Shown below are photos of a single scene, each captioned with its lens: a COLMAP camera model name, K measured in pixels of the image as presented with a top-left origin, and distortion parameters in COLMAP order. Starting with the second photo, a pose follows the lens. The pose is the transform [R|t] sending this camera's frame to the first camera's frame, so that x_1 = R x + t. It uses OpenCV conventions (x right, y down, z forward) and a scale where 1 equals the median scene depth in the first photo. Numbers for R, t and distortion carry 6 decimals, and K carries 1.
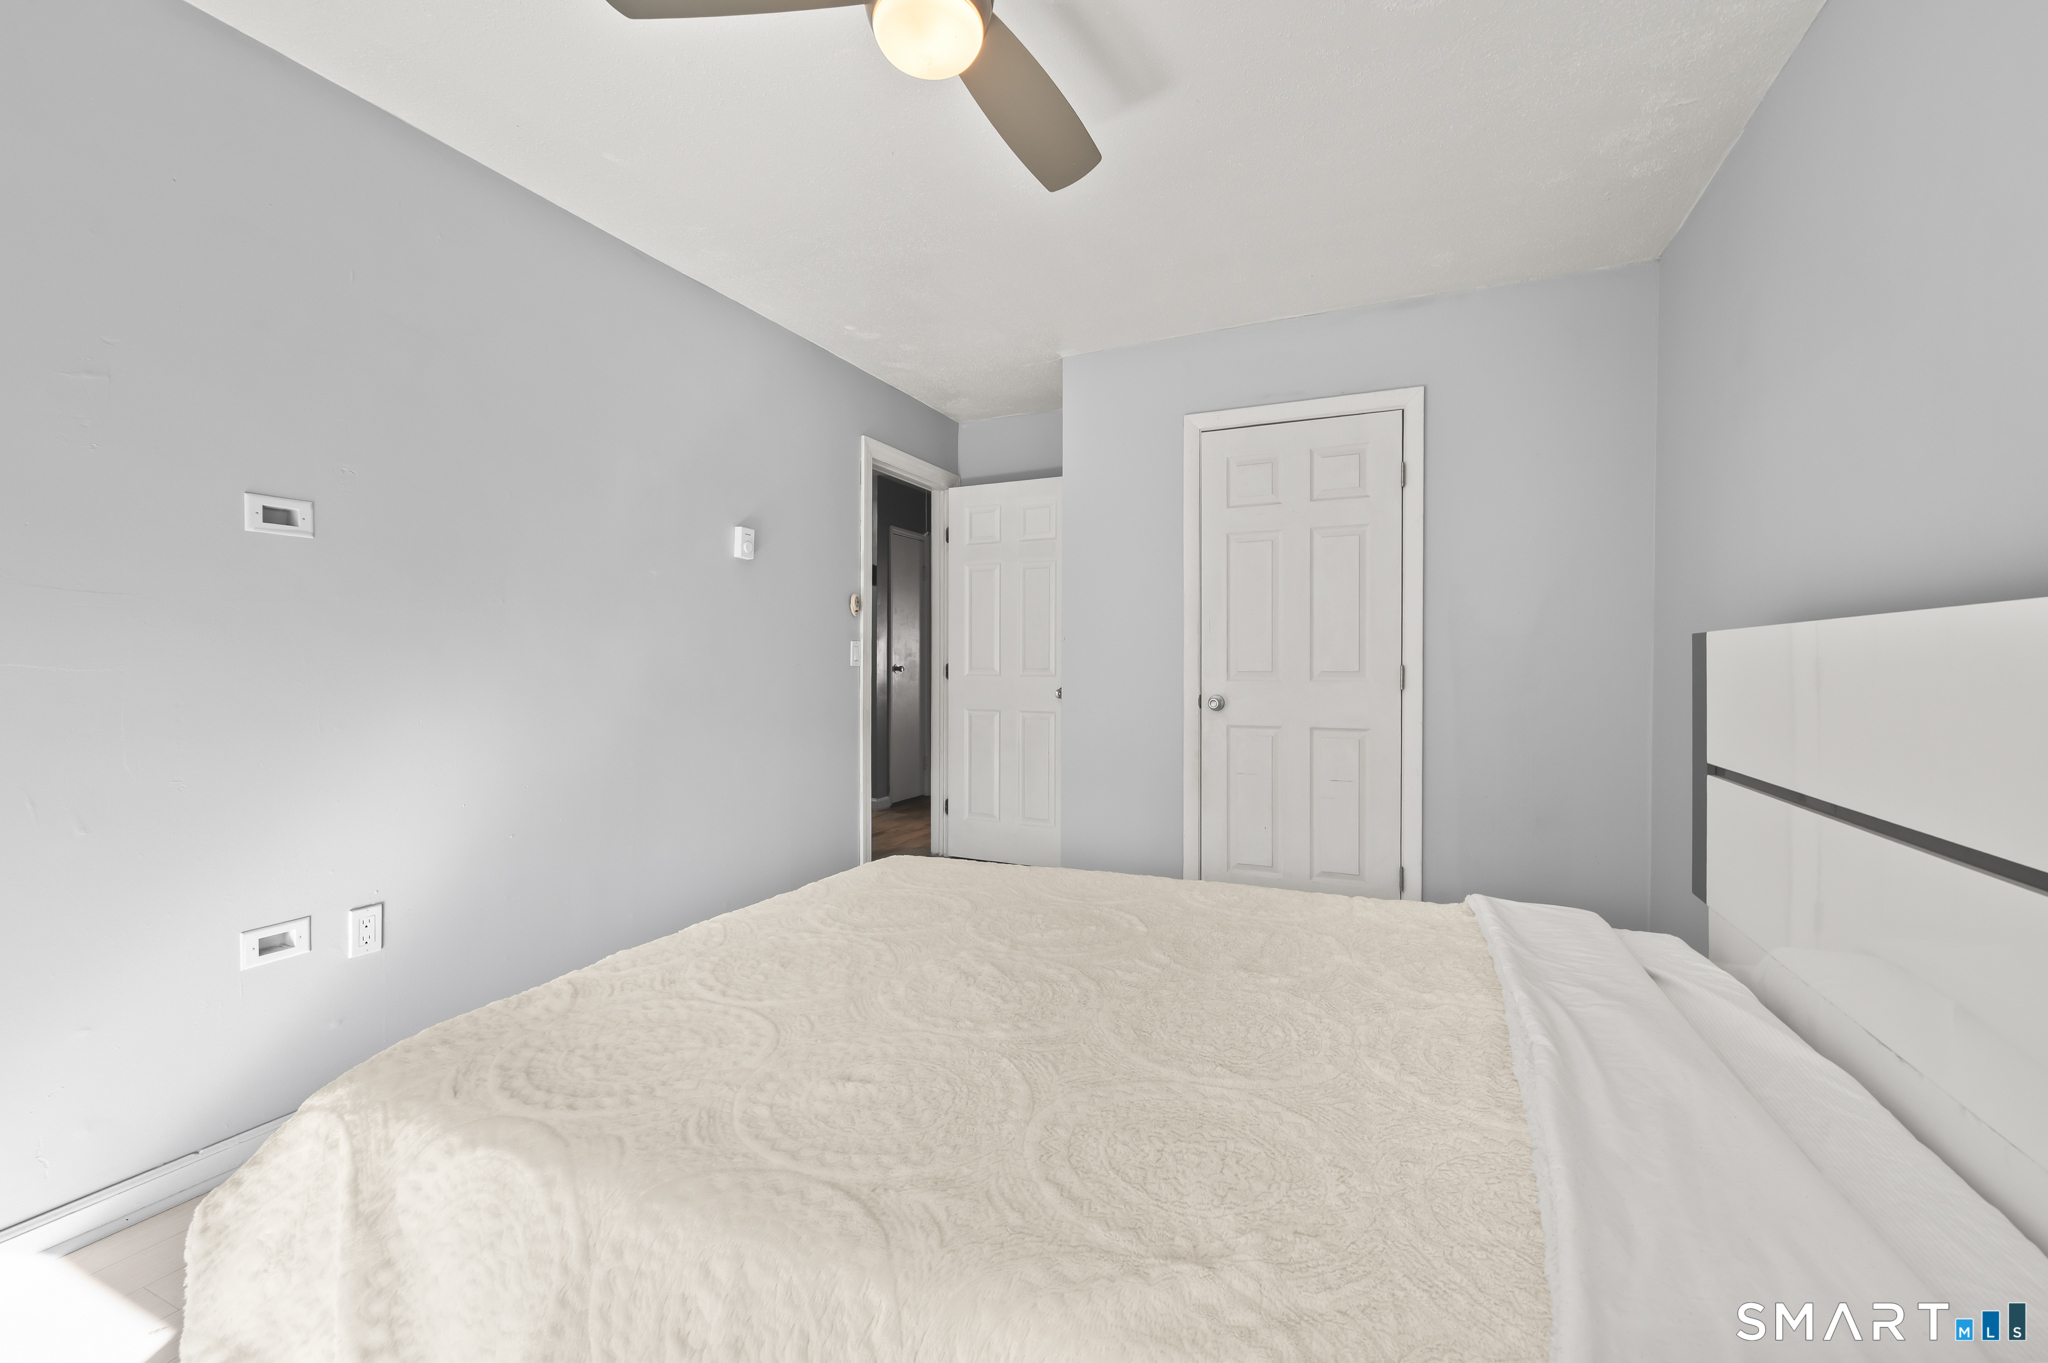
lens RADIAL K [[818.9, 0, 1027.1], [0, 818.9, 663.6], [0, 0, 1]] dist [-0.003554, -0.000544]
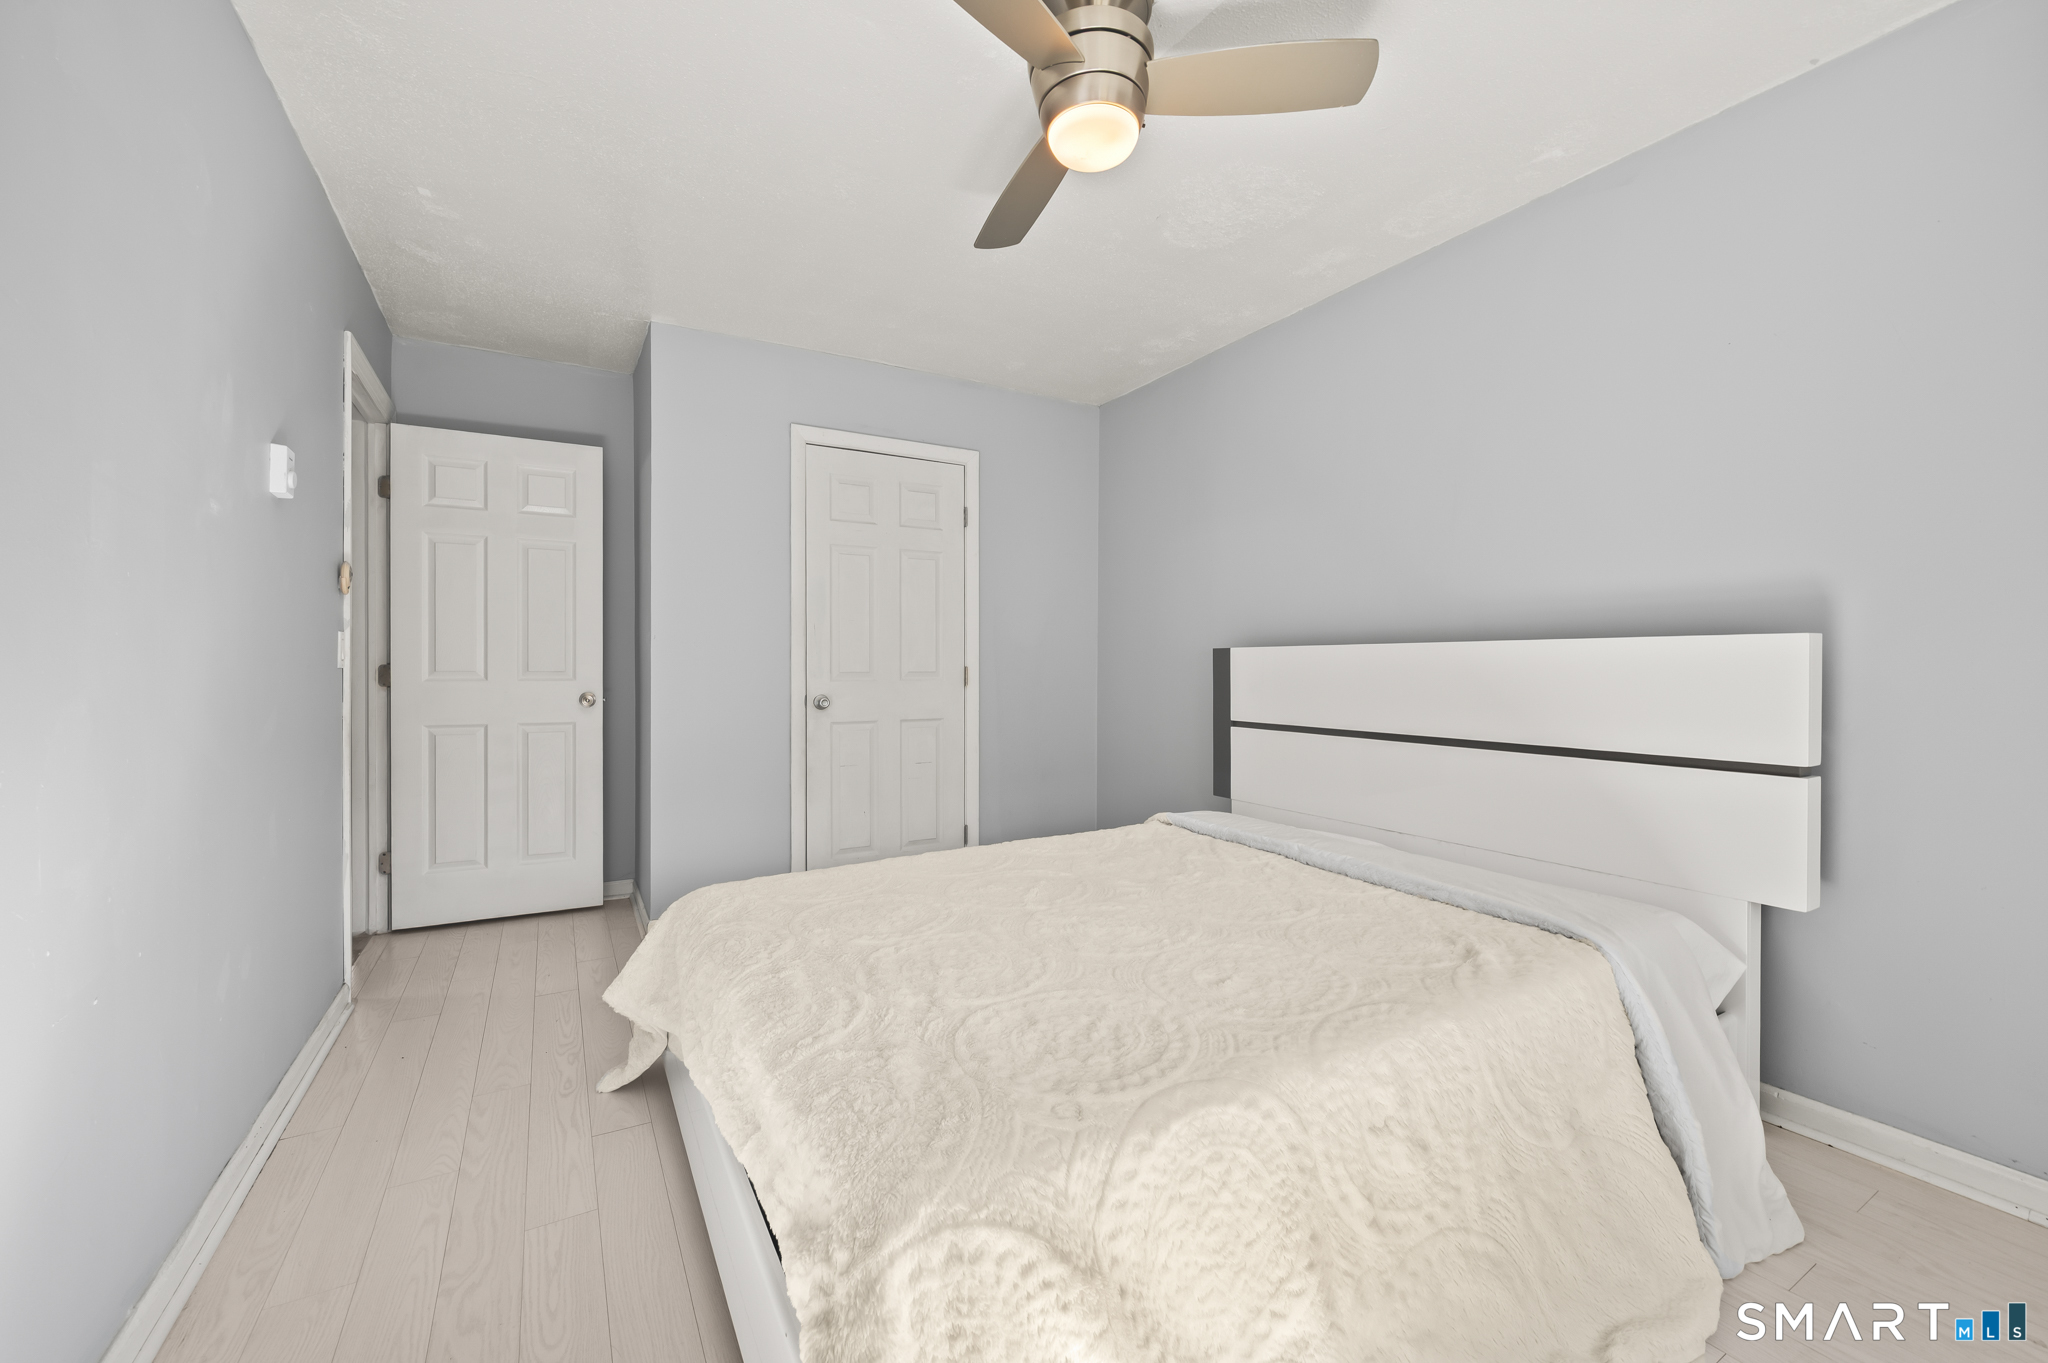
lens RADIAL K [[818.9, 0, 1016.7], [0, 818.9, 679.2], [0, 0, 1]] dist [-0.003554, -0.000544]
pose [[0.594471, -0.011873, 0.804029, -0.526016], [-0.000197, 0.999889, 0.014912, 0.002667], [-0.804117, -0.009023, 0.594403, 0.175877]]
